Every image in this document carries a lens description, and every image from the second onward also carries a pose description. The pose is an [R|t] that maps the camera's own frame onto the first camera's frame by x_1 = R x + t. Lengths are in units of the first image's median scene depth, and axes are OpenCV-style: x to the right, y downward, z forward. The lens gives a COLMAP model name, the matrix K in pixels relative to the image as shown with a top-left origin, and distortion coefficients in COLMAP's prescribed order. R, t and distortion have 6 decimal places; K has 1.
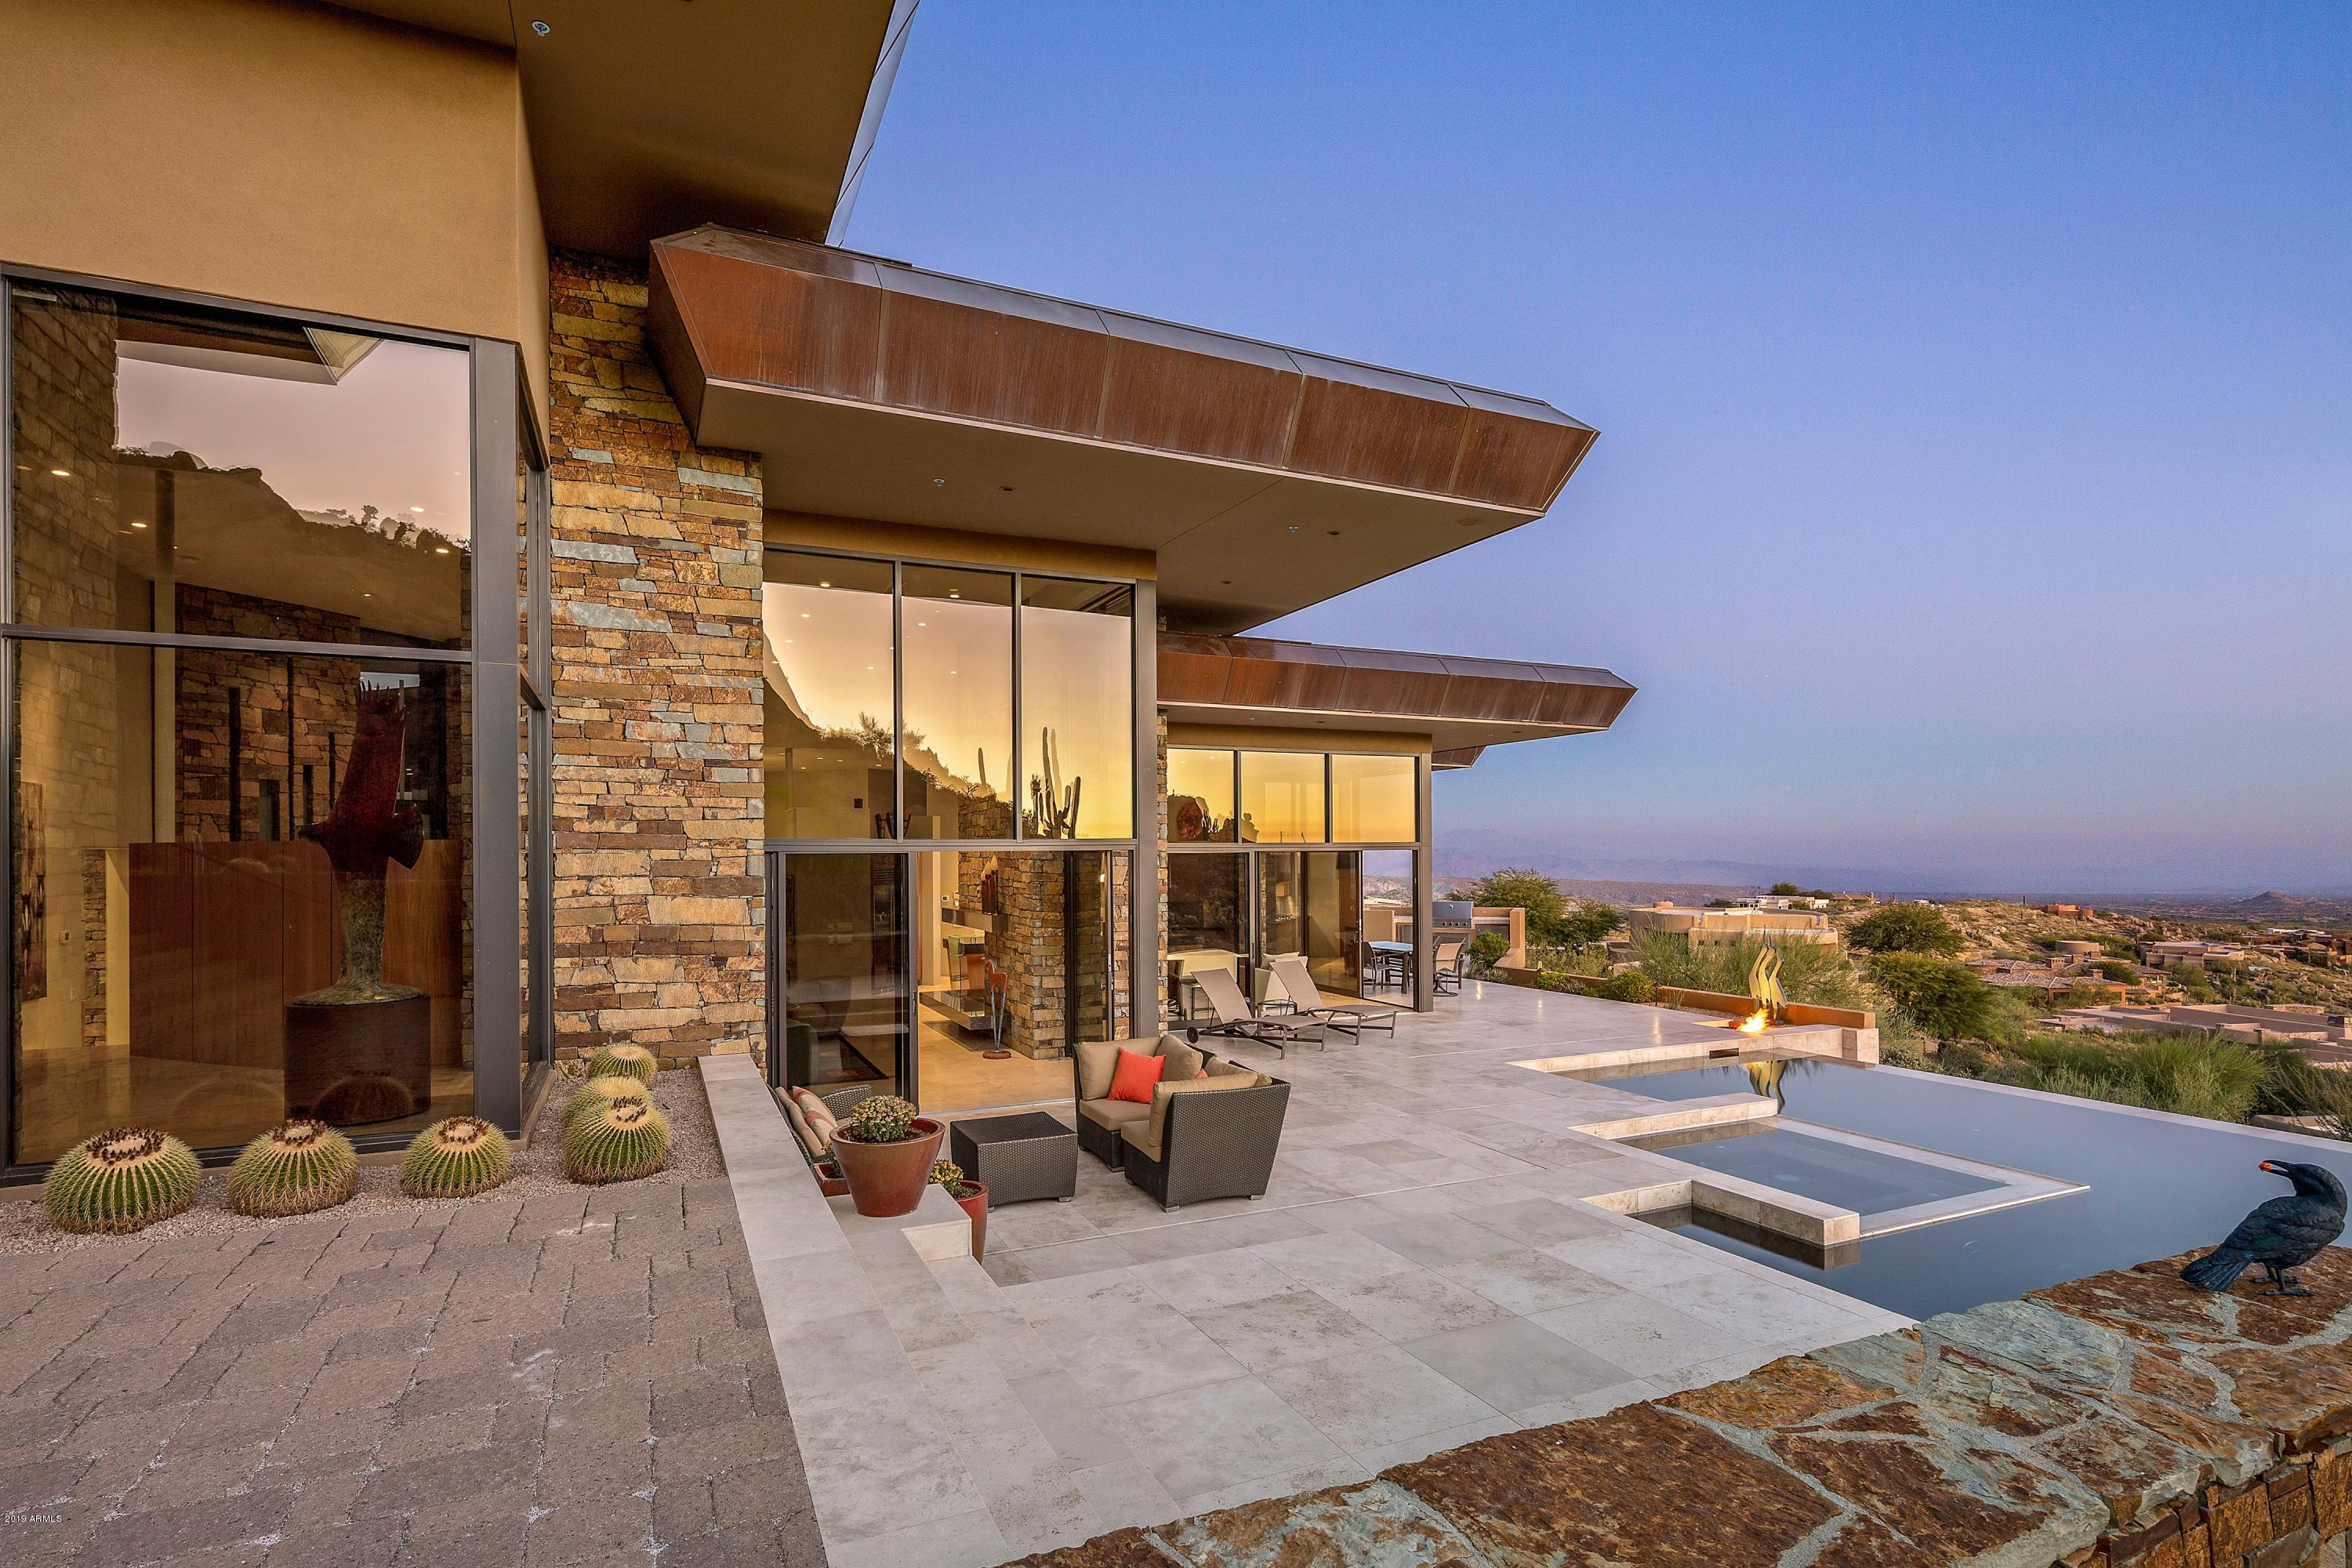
lens RADIAL K [[1124.8, 0, 1180.5], [0, 1124.8, 850.5], [0, 0, 1]] dist [-0.000240, -0.000078]
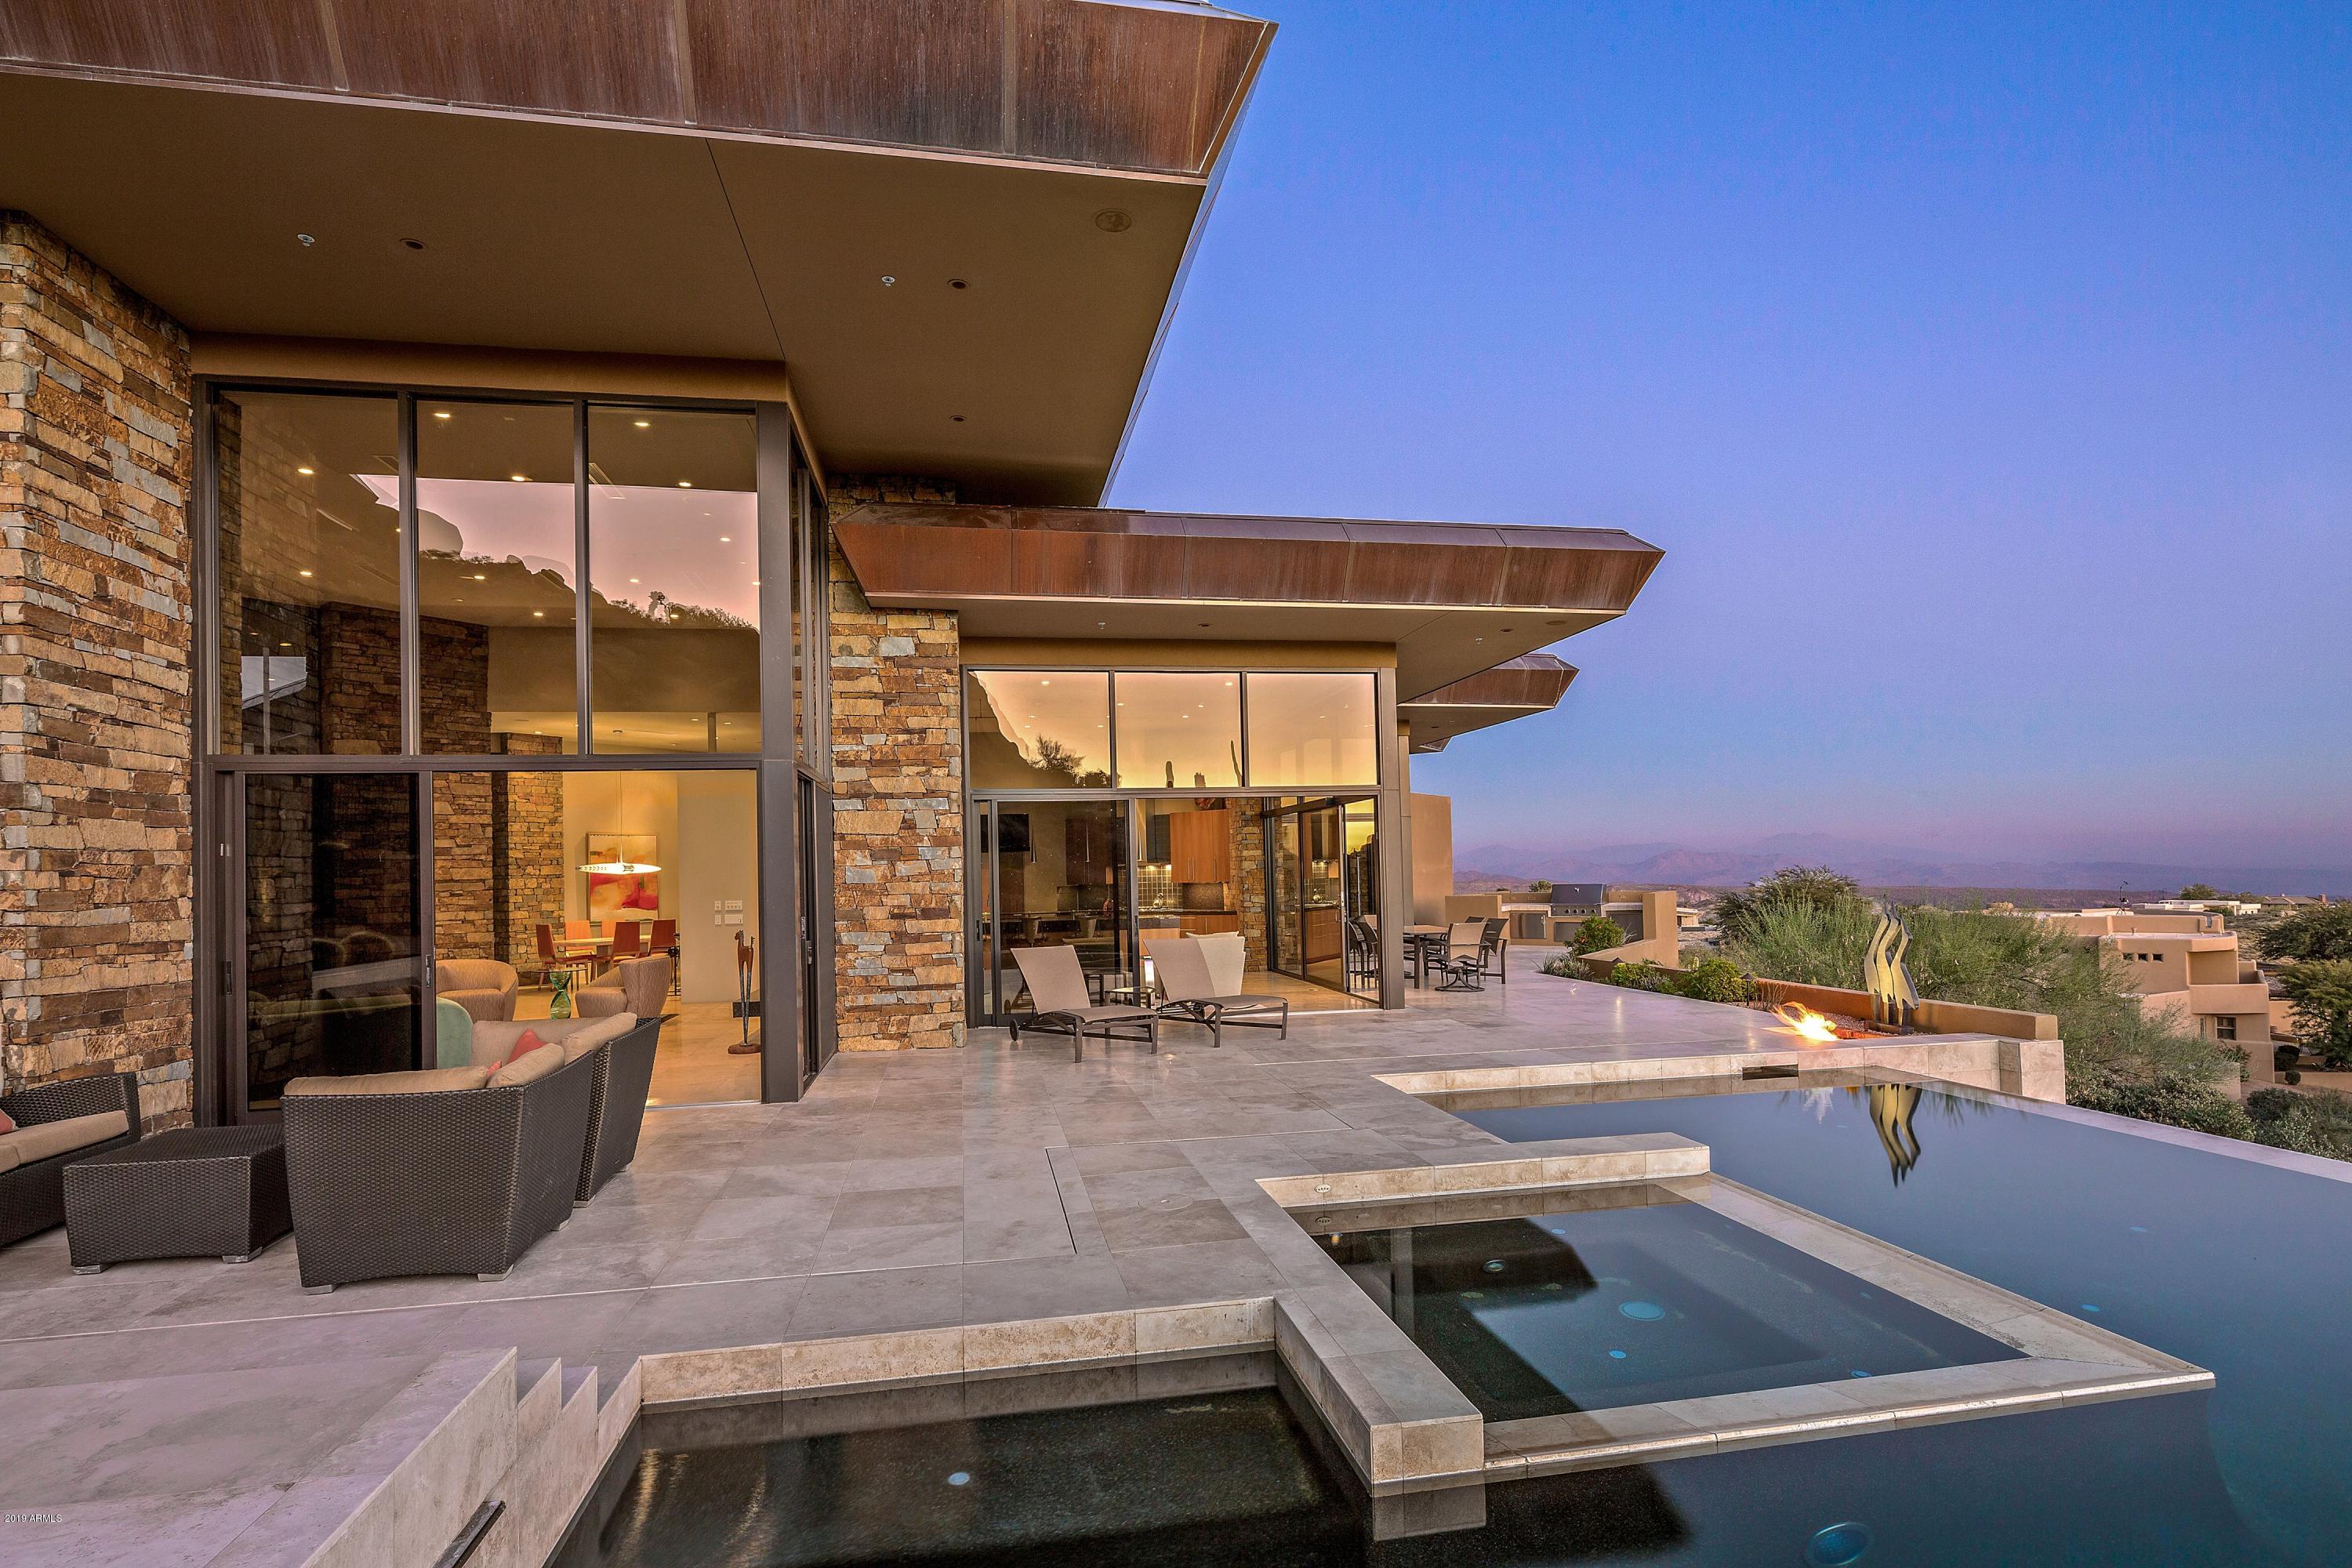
lens RADIAL K [[1124.8, 0, 1180.5], [0, 1124.8, 850.5], [0, 0, 1]] dist [-0.000240, -0.000078]
pose [[0.971044, -0.019339, -0.238115, 0.384437], [0.017280, 0.999793, -0.010732, 0.063737], [0.238273, 0.006307, 0.971178, 0.341070]]
